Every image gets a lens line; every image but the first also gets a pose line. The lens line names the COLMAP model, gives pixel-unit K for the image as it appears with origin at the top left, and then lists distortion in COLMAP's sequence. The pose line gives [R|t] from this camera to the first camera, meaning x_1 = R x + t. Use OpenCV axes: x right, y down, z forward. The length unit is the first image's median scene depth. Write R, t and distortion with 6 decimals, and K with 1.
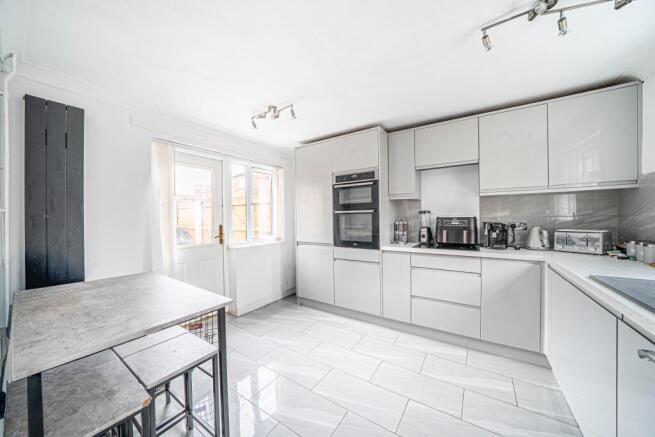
lens RADIAL K [[225.7, 0, 325.3], [0, 225.7, 217.8], [0, 0, 1]] dist [-0.021340, 0.000029]
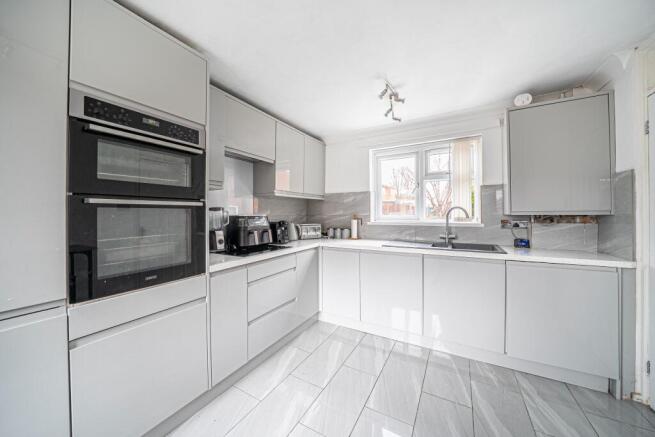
lens RADIAL K [[232.1, 0, 327.6], [0, 232.1, 212.9], [0, 0, 1]] dist [-0.022235, 0.000012]
pose [[-0.078563, 0.015518, 0.996788, -0.361031], [0.005368, 0.999871, -0.015143, 0.001415], [-0.996895, 0.004161, -0.078636, 0.741161]]
